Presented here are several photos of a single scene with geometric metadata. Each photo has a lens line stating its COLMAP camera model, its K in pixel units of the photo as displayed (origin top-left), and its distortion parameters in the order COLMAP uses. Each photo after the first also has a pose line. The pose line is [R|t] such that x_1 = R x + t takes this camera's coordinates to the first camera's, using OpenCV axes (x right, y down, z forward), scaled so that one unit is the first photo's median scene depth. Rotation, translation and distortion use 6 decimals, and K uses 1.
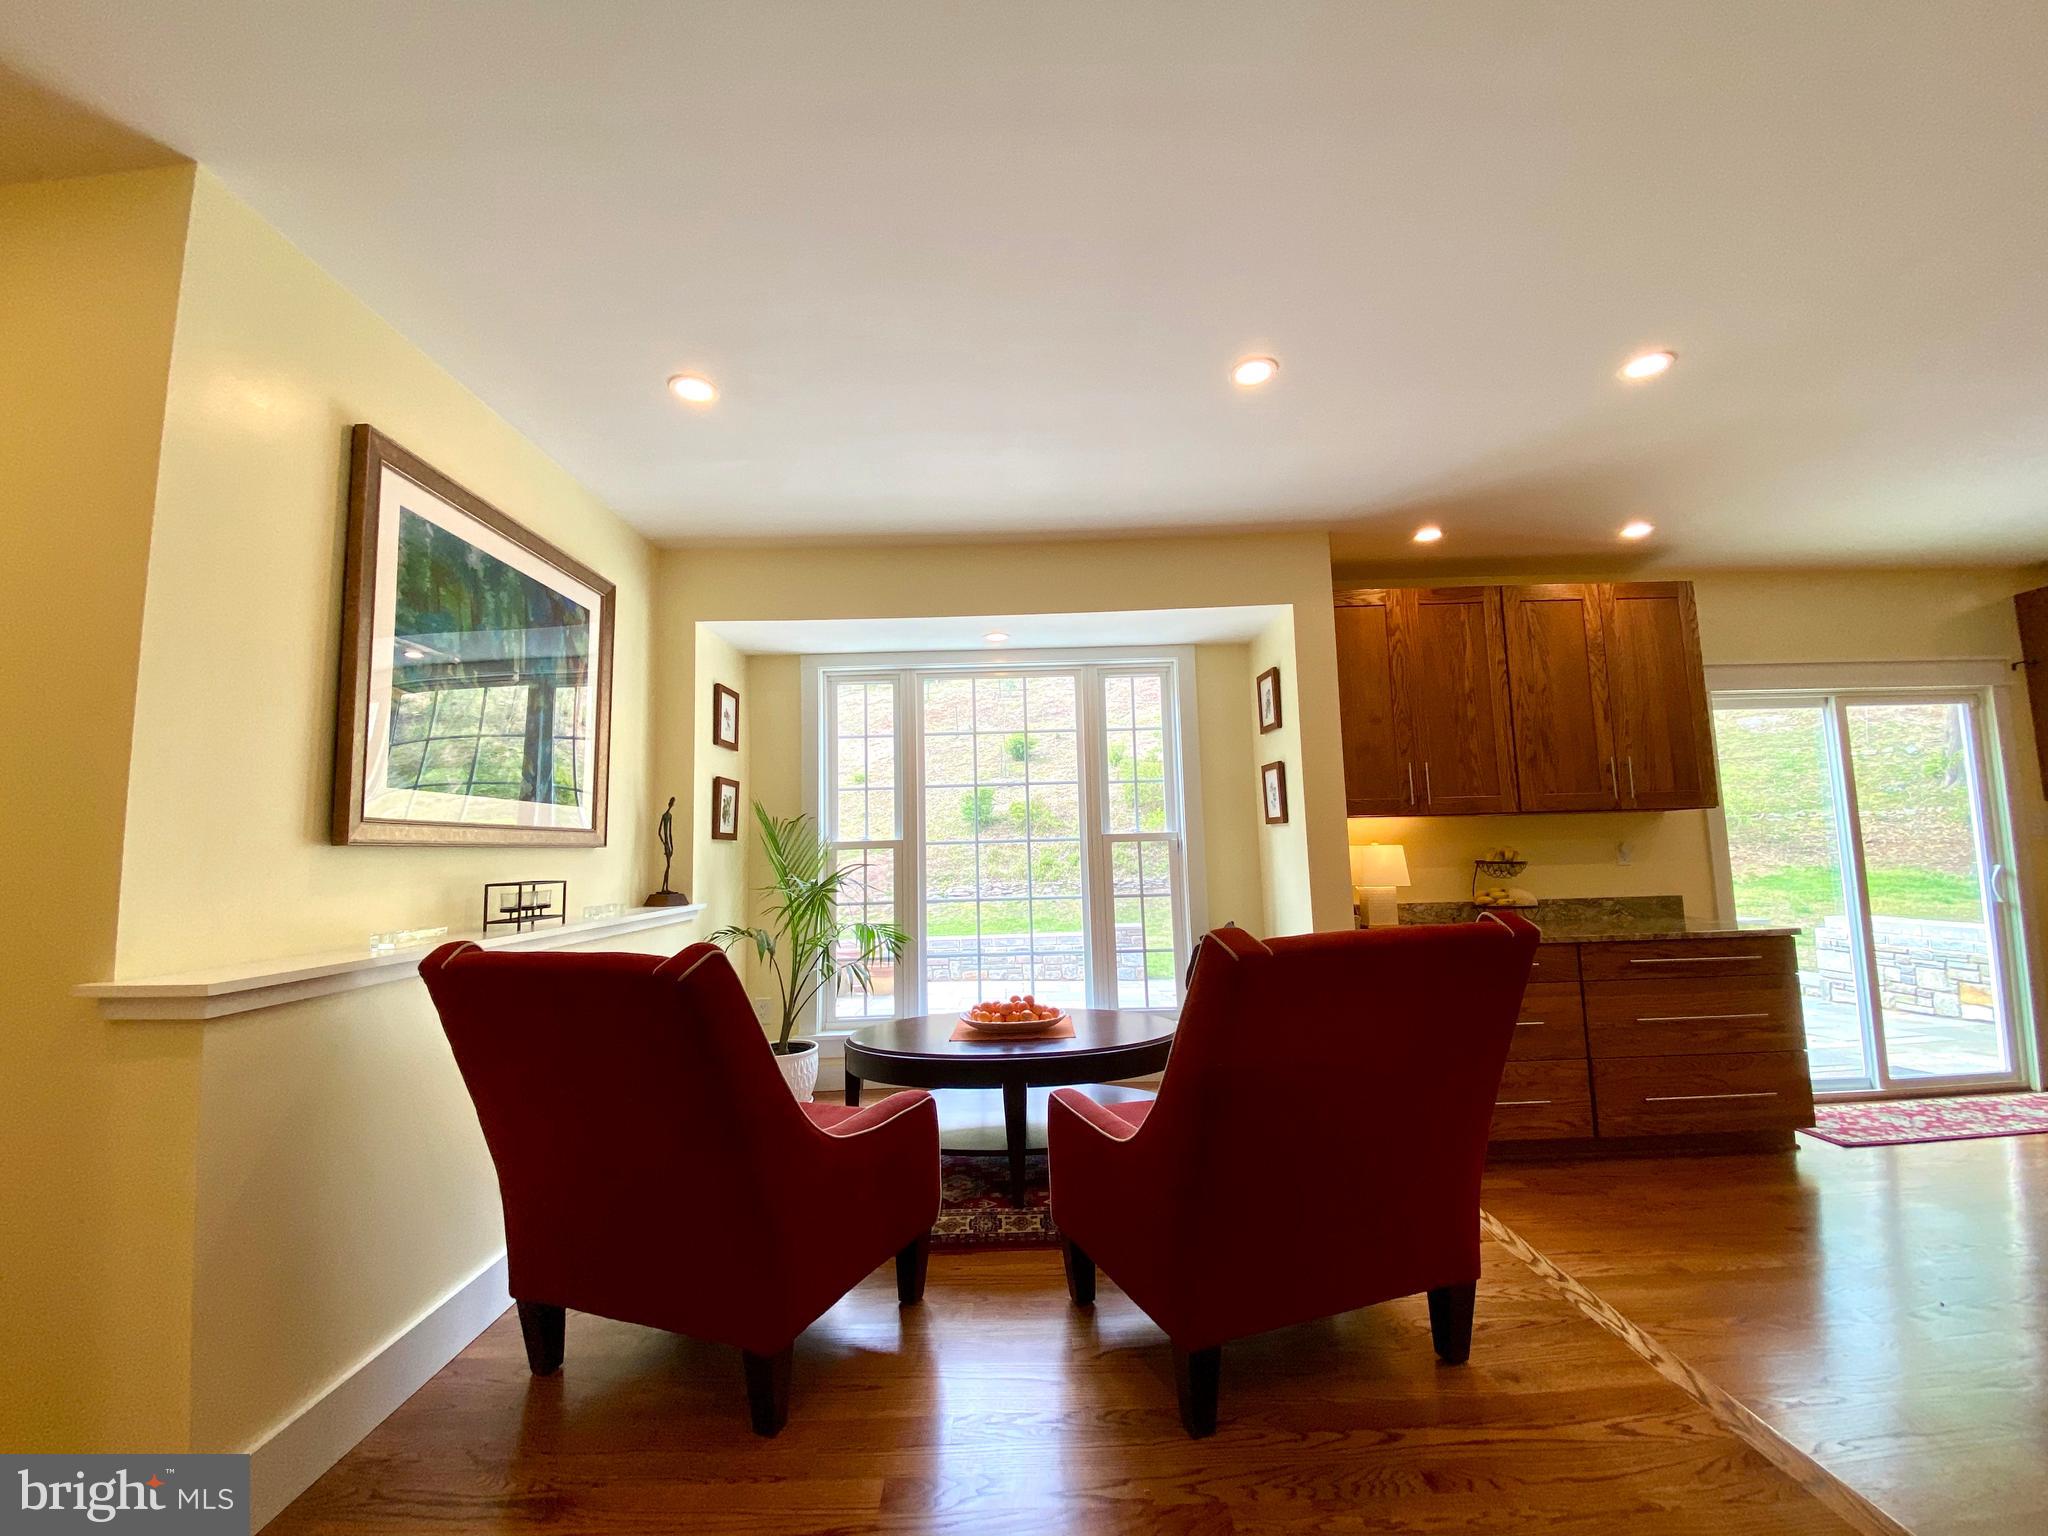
lens RADIAL K [[823.8, 0, 1017.2], [0, 823.8, 765.6], [0, 0, 1]] dist [0.021009, -0.020541]
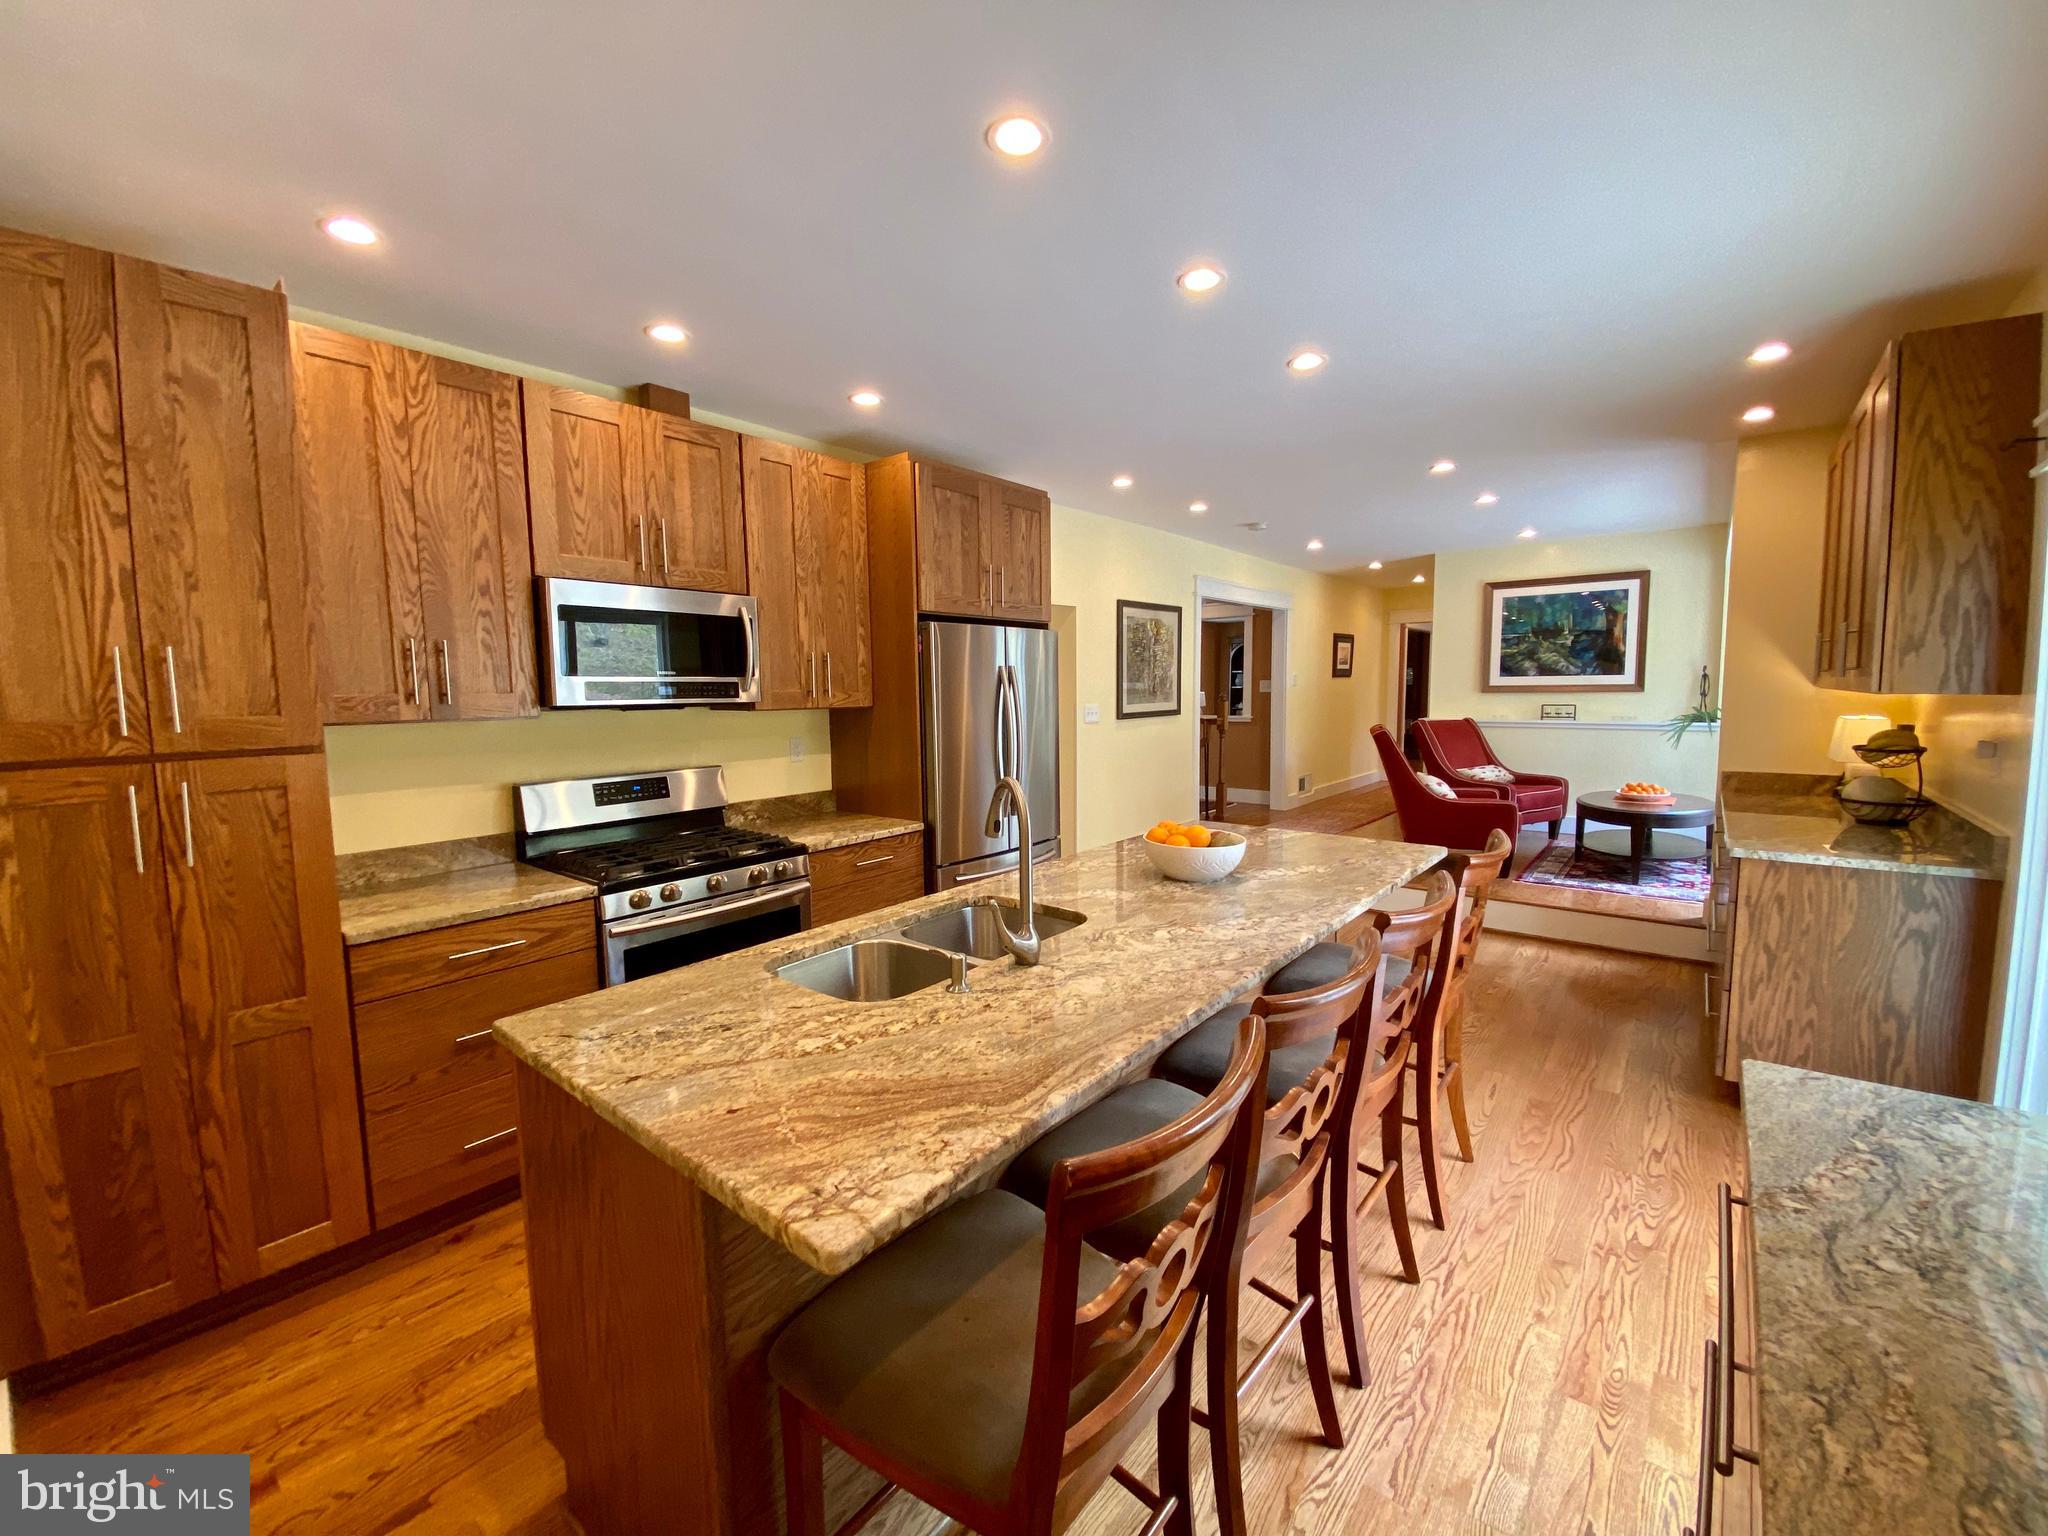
lens RADIAL K [[836.9, 0, 1023.2], [0, 836.9, 760.4], [0, 0, 1]] dist [0.036635, -0.029901]
pose [[-0.653040, 0.104059, -0.750140, 1.815586], [0.111542, 0.992929, 0.040635, 0.001897], [0.749064, -0.057136, -0.660029, 0.967672]]
